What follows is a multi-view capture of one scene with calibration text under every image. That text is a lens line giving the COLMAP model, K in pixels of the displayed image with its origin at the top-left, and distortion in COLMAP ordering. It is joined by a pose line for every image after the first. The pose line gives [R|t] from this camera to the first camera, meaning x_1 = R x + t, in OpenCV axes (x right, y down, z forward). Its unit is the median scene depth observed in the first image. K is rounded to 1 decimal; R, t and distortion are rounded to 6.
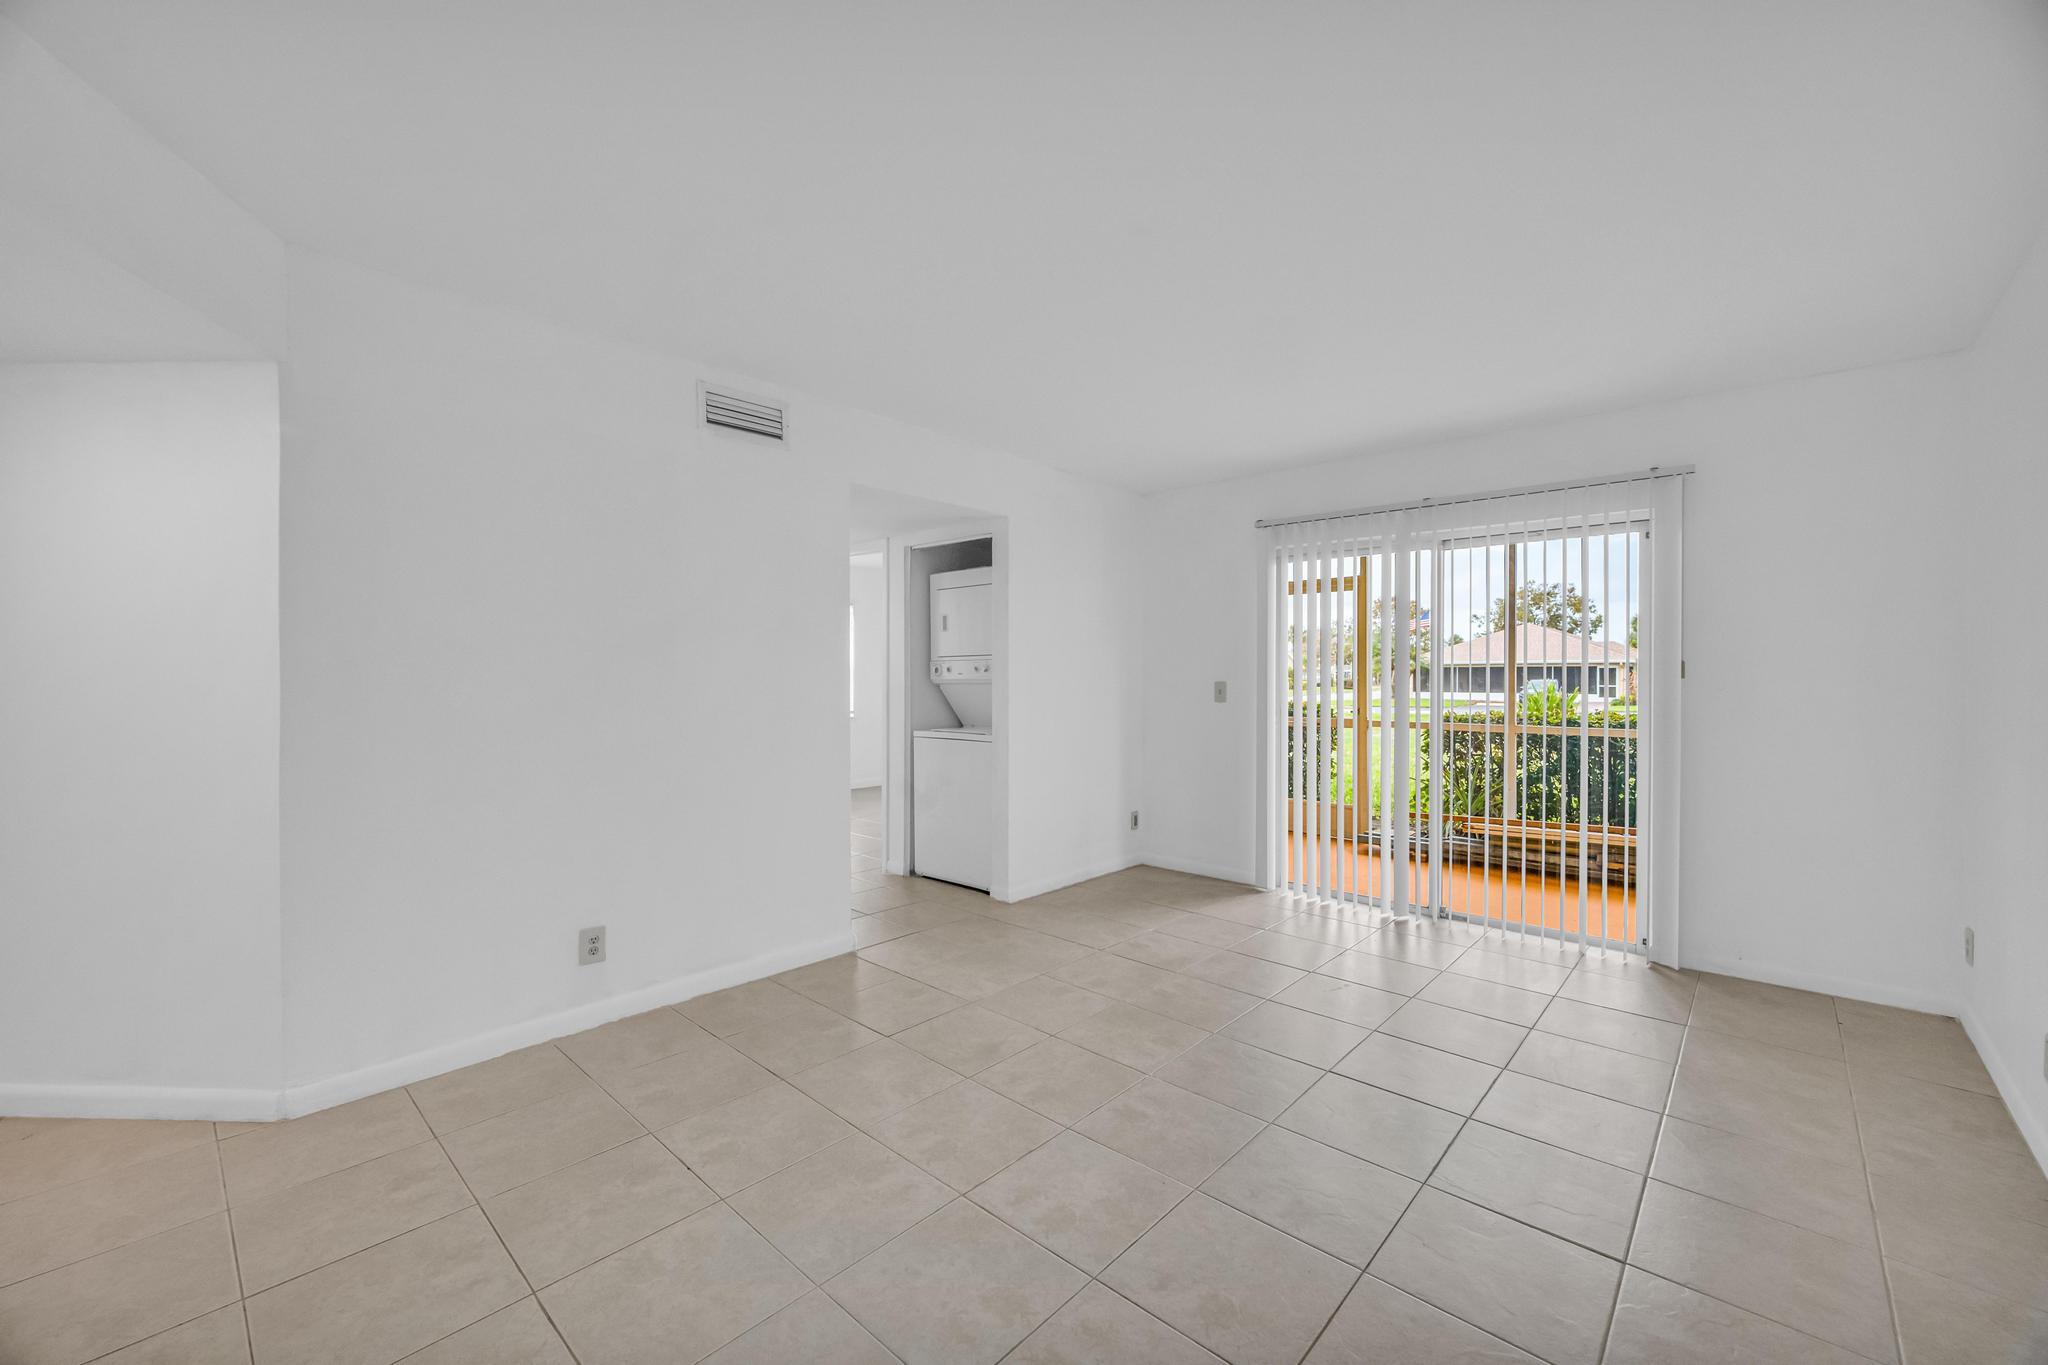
lens RADIAL K [[807.4, 0, 1011.0], [0, 807.4, 667.6], [0, 0, 1]] dist [-0.007714, 0.001080]
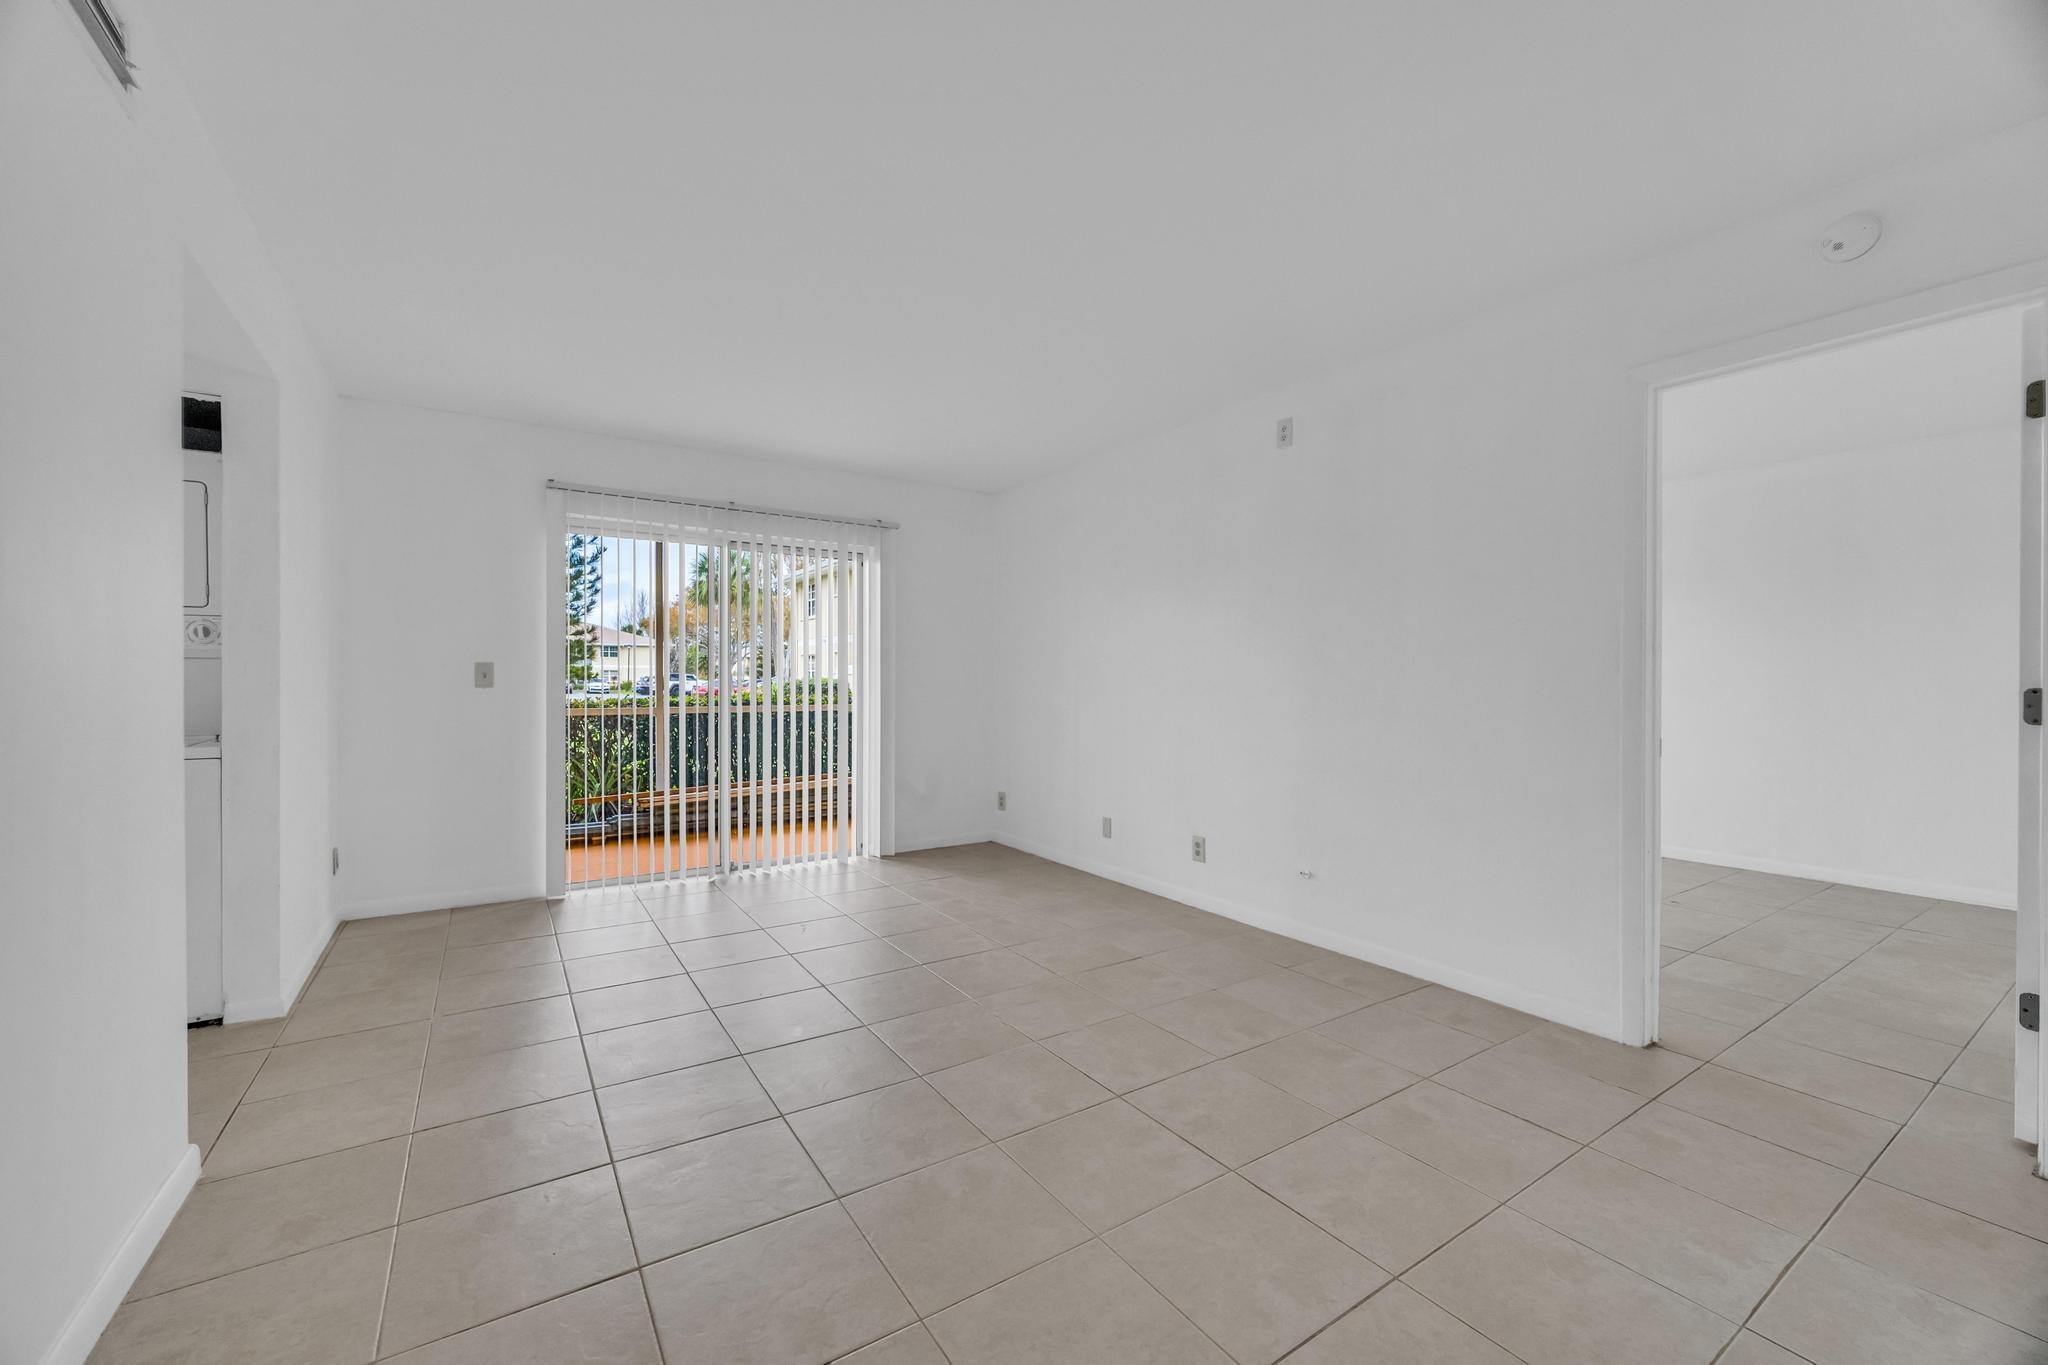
lens RADIAL K [[807.4, 0, 1016.6], [0, 807.4, 687.1], [0, 0, 1]] dist [-0.007714, 0.001080]
pose [[0.233503, -0.012128, 0.972280, -0.450498], [-0.016884, 0.999721, 0.016525, 0.021283], [-0.972209, -0.020274, 0.233233, 0.316123]]
